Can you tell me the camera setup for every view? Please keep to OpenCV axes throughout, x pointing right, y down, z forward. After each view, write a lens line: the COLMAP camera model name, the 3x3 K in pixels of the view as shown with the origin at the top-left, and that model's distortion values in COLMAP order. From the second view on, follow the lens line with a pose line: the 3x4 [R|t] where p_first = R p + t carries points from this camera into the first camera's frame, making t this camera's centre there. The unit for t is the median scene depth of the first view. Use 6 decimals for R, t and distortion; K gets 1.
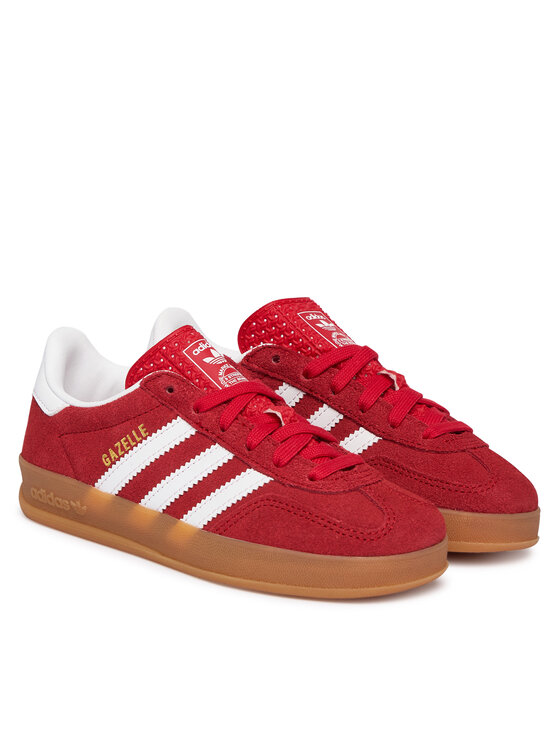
lens RADIAL K [[2243.9, 0, 279.3], [0, 2243.9, 374.0], [0, 0, 1]] dist [-0.232206, 0.000000]
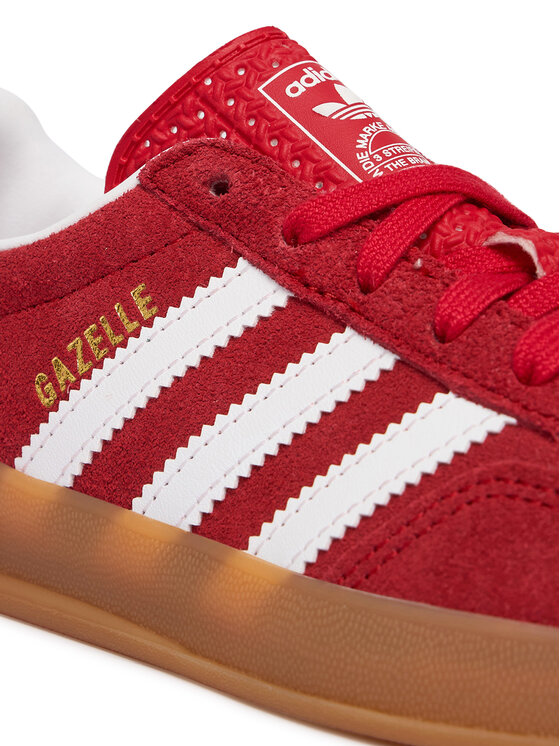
lens RADIAL K [[2696.8, 0, 281.0], [0, 2696.8, 373.2], [0, 0, 1]] dist [-0.575341, 0.000000]
pose [[0.997419, 0.001367, -0.071787, -0.008364], [-0.004264, 0.999181, -0.040226, 0.053595], [0.071674, 0.040429, 0.996608, 0.576672]]
